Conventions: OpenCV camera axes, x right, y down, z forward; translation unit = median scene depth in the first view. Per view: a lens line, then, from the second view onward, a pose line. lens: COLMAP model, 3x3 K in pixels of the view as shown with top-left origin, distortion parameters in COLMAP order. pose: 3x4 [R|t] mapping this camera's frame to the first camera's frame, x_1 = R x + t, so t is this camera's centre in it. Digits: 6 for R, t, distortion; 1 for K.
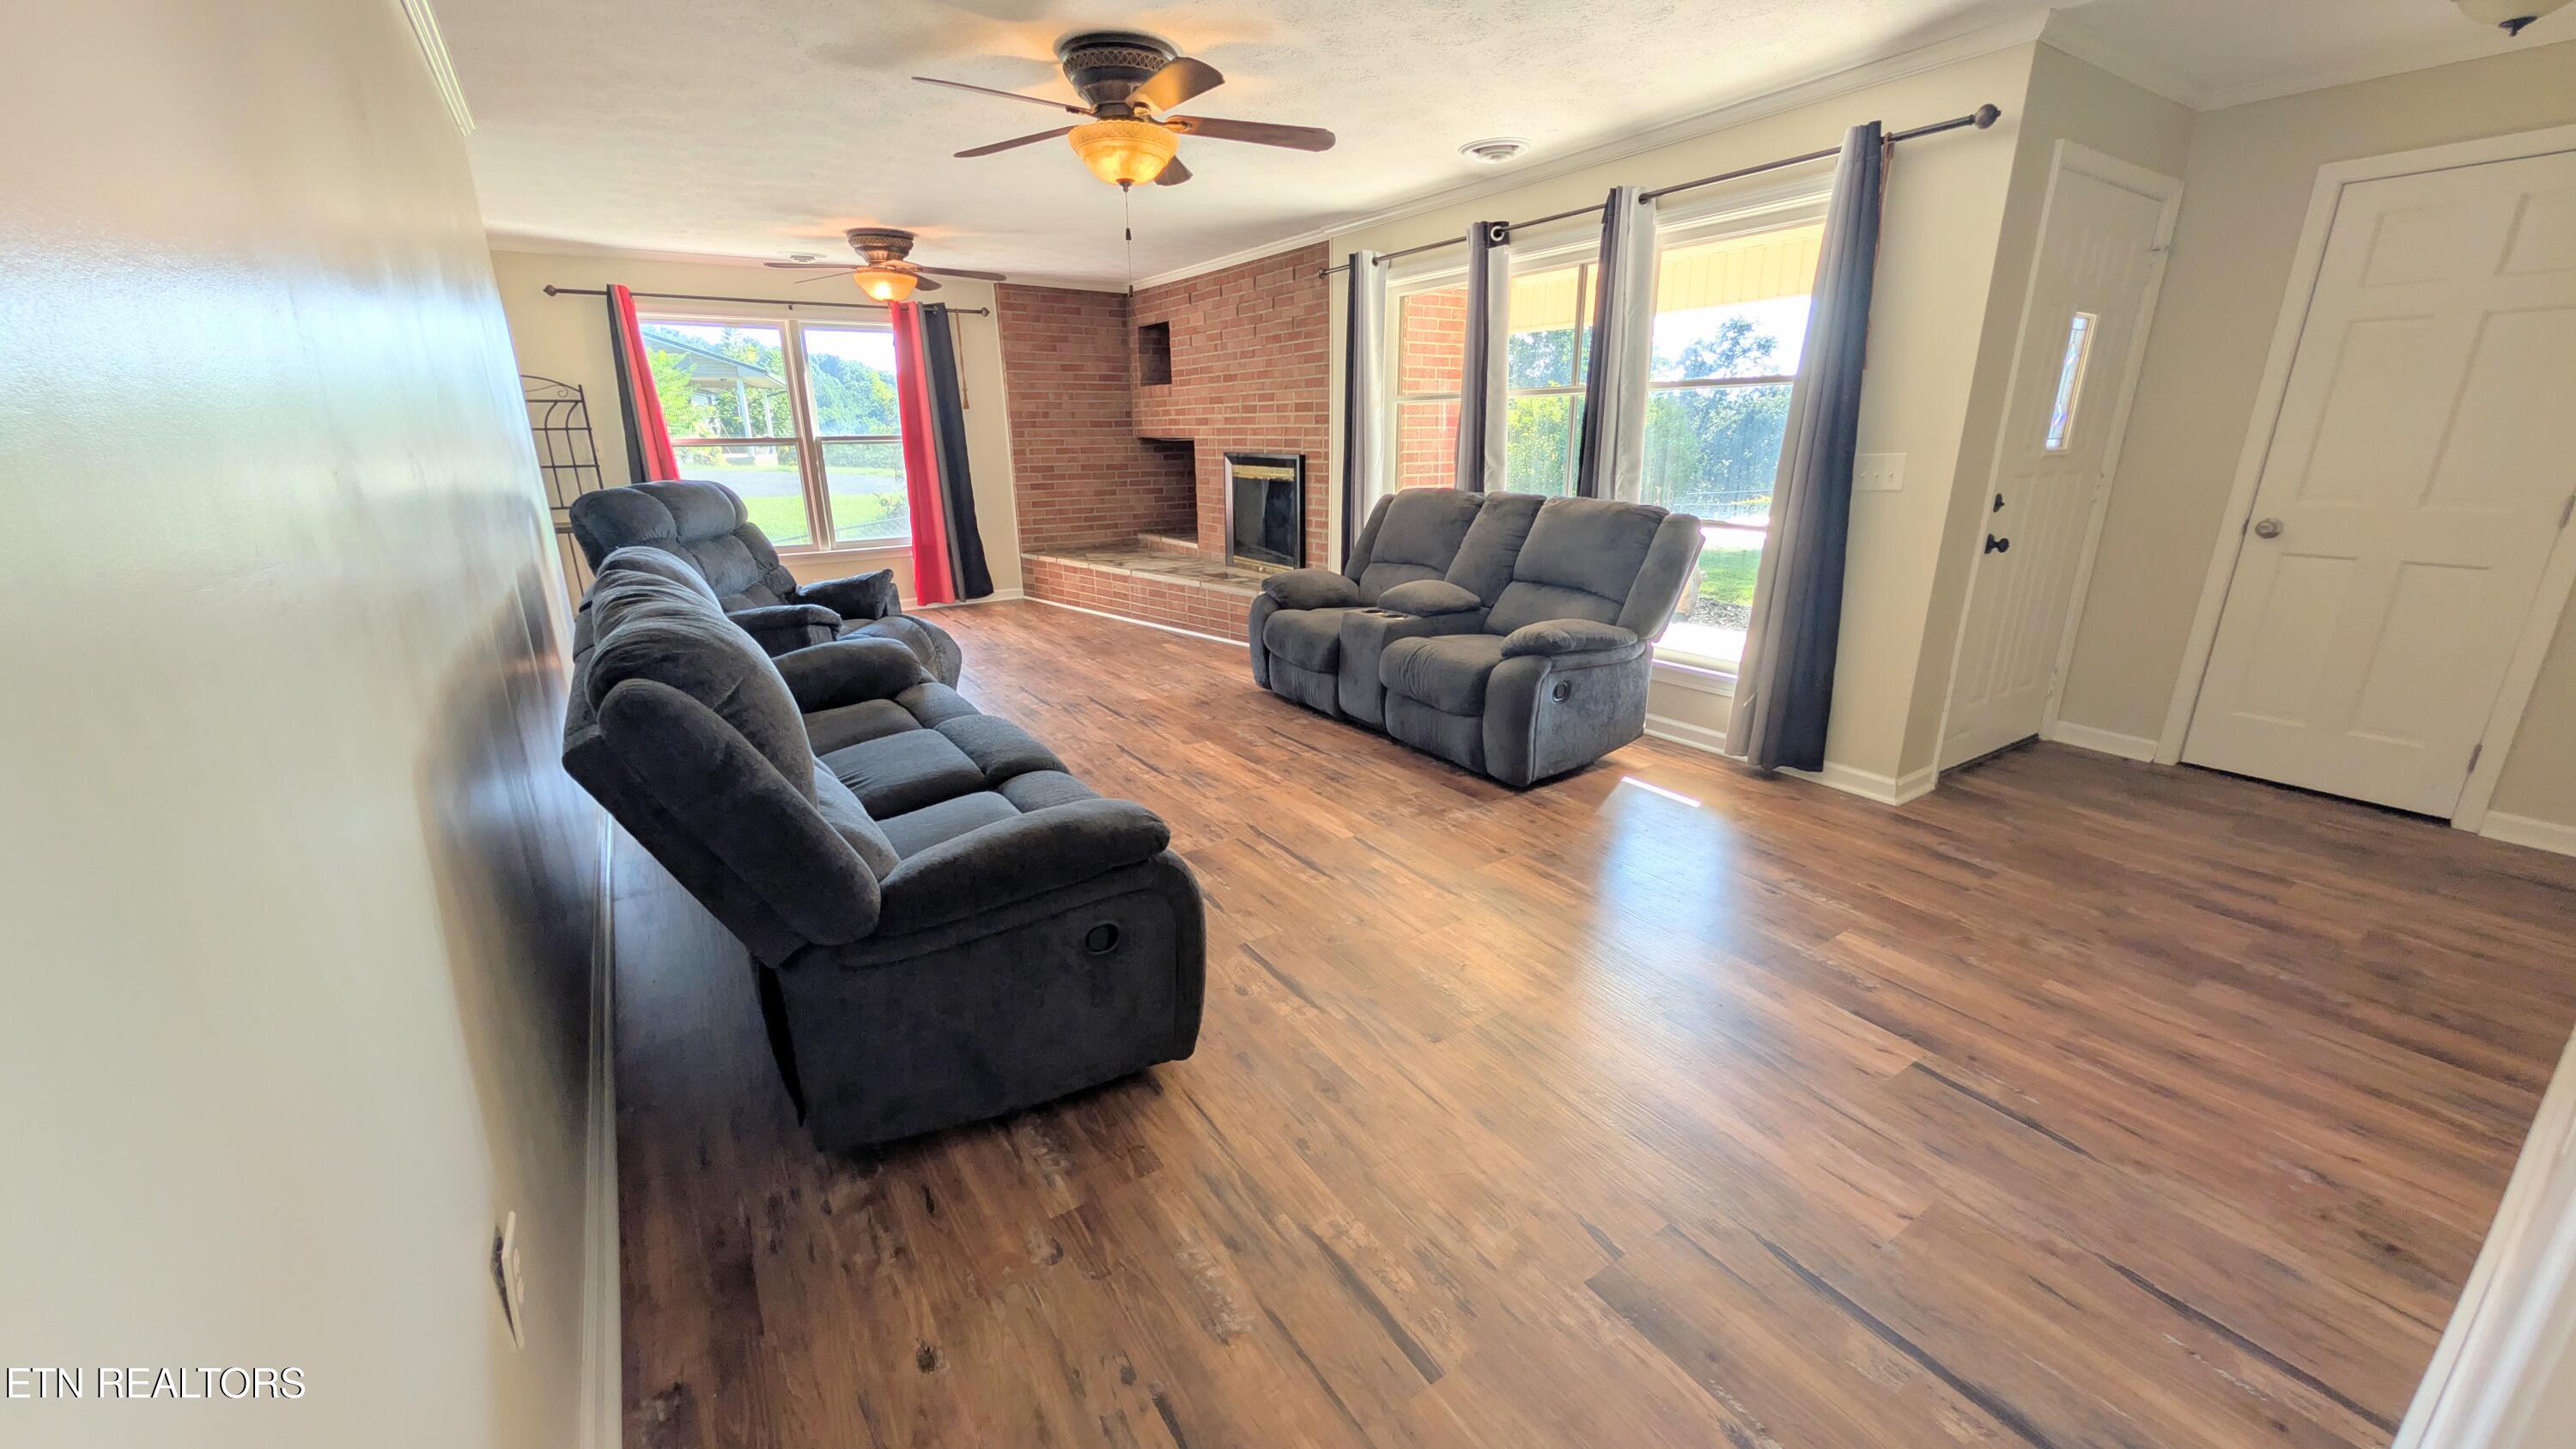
lens RADIAL K [[979.4, 0, 1288.5], [0, 979.4, 727.3], [0, 0, 1]] dist [-0.001374, 0.000339]
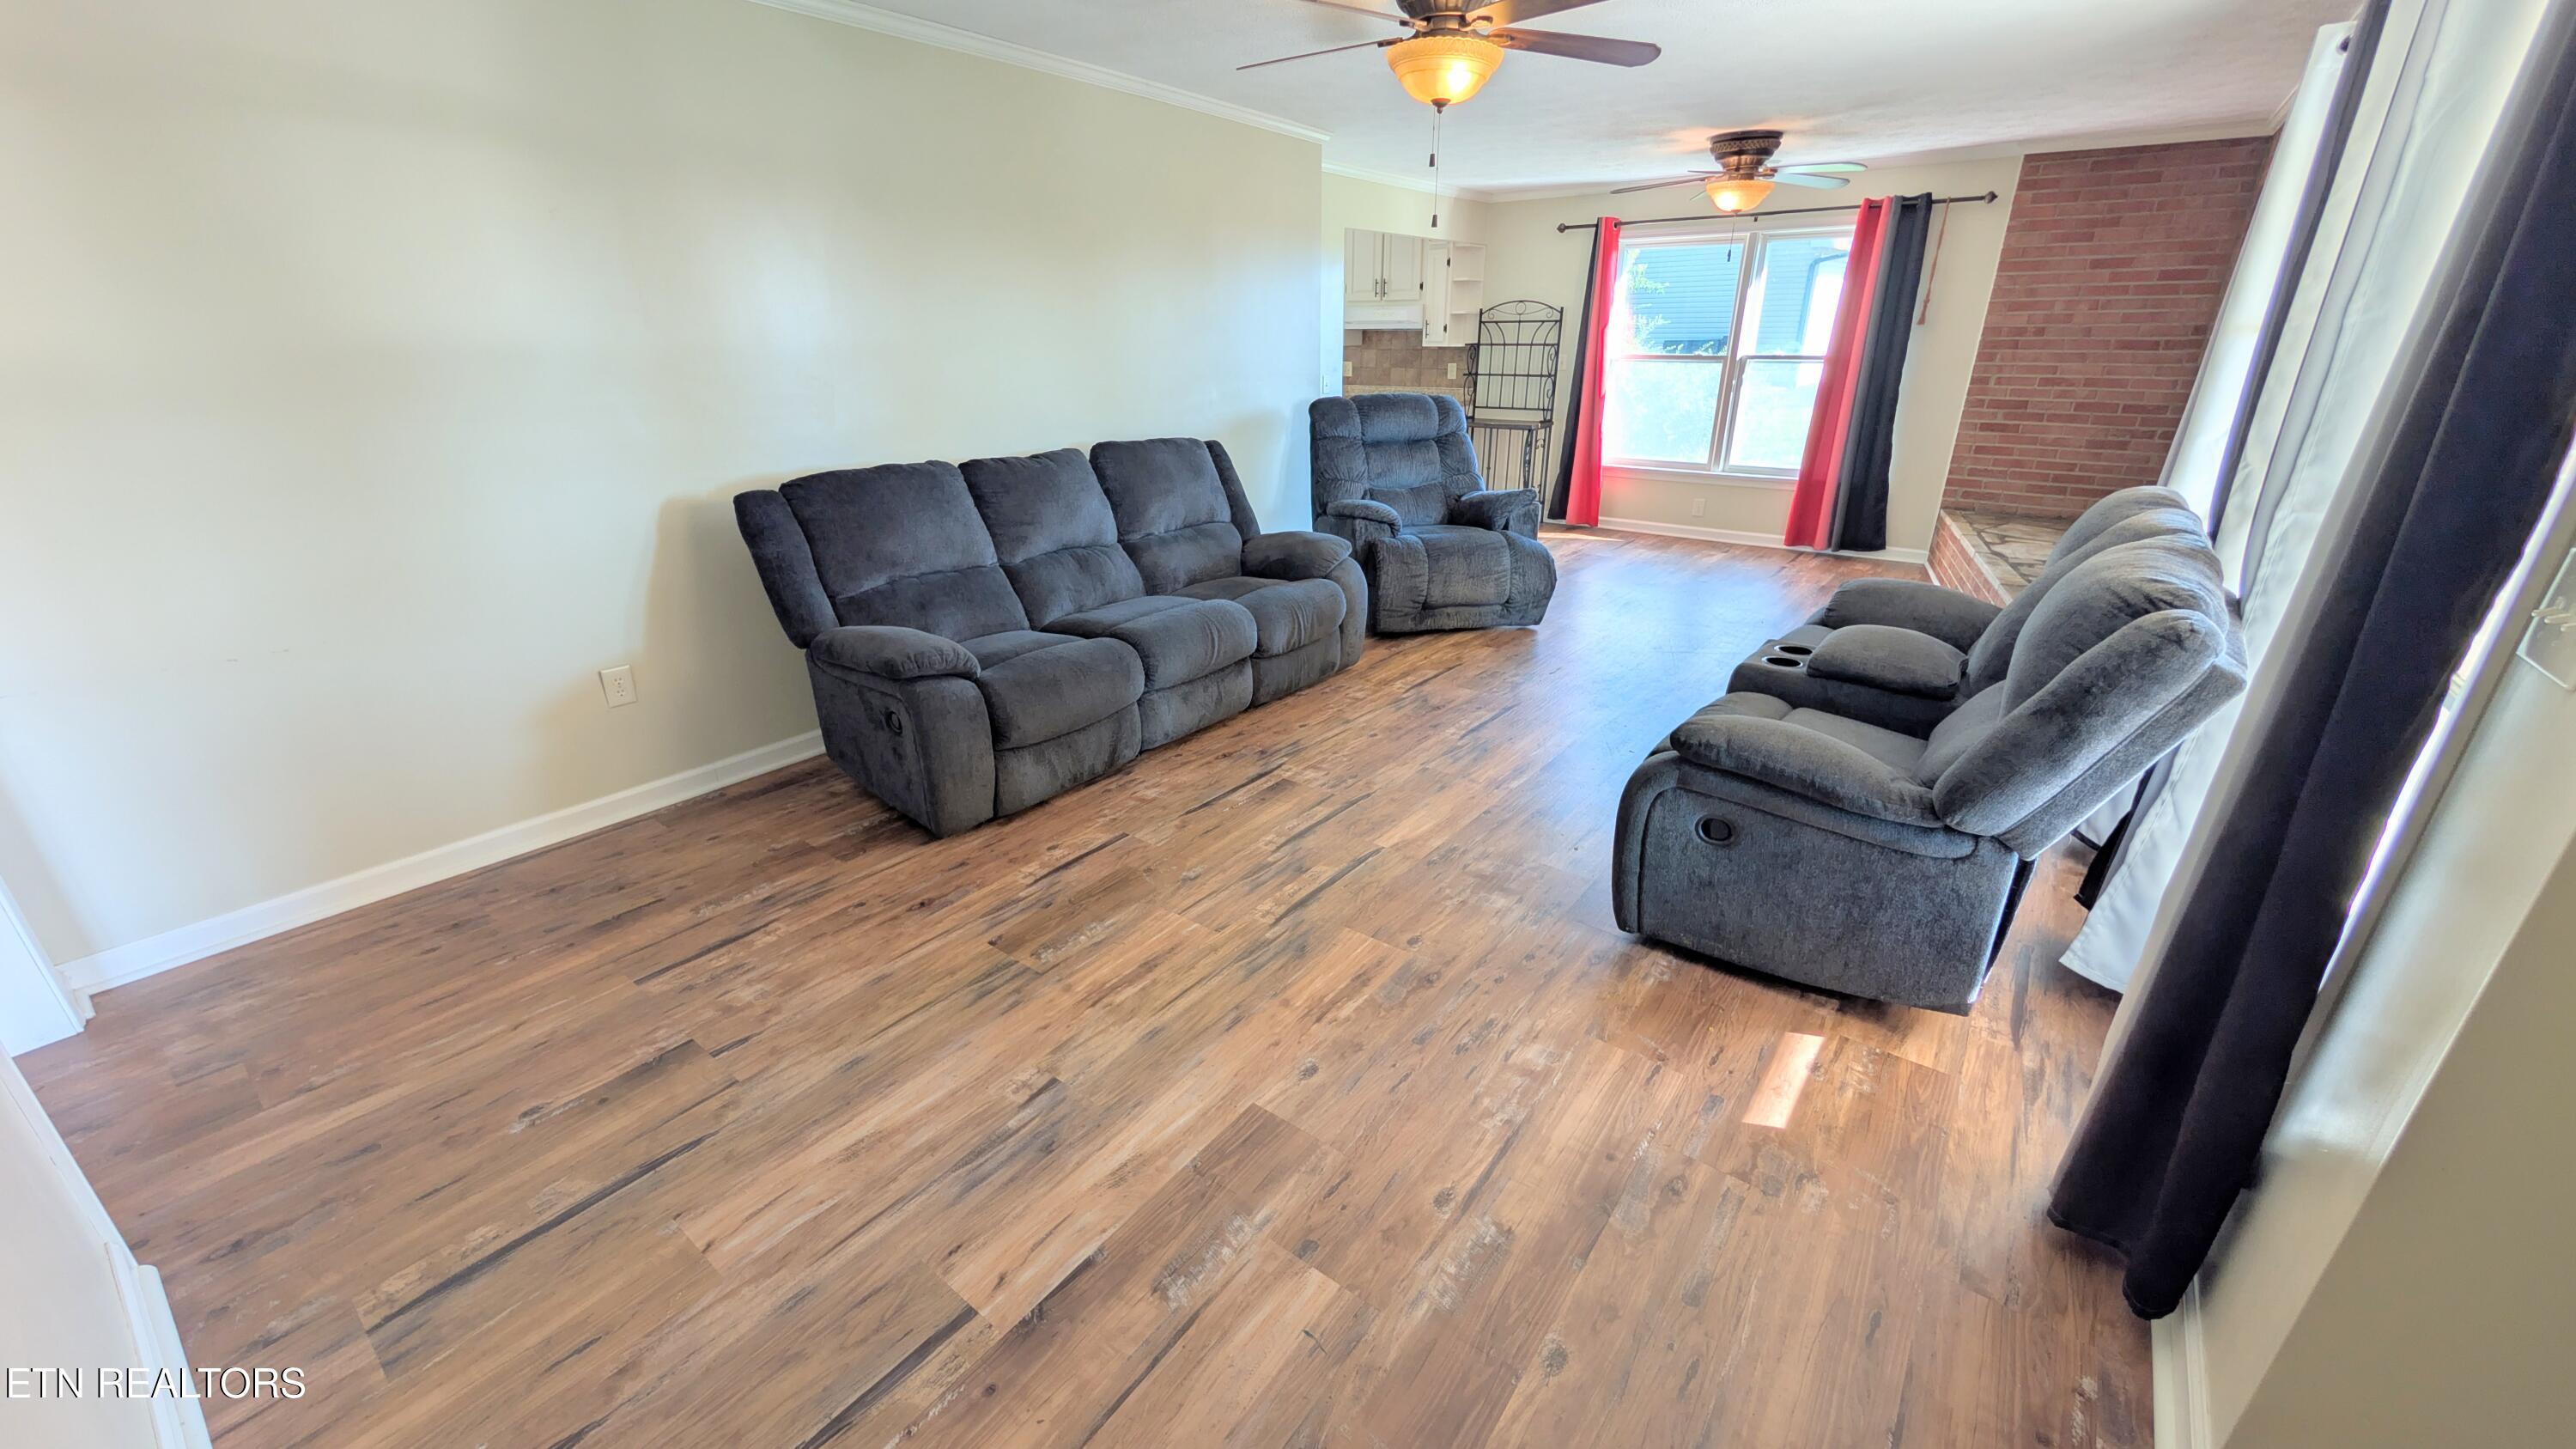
lens RADIAL K [[979.4, 0, 1289.4], [0, 979.4, 724.2], [0, 0, 1]] dist [-0.001374, 0.000339]
pose [[0.323477, 0.357158, -0.876242, 0.450003], [-0.277333, 0.921148, 0.273081, -0.121854], [0.904682, 0.154675, 0.397022, 0.320895]]
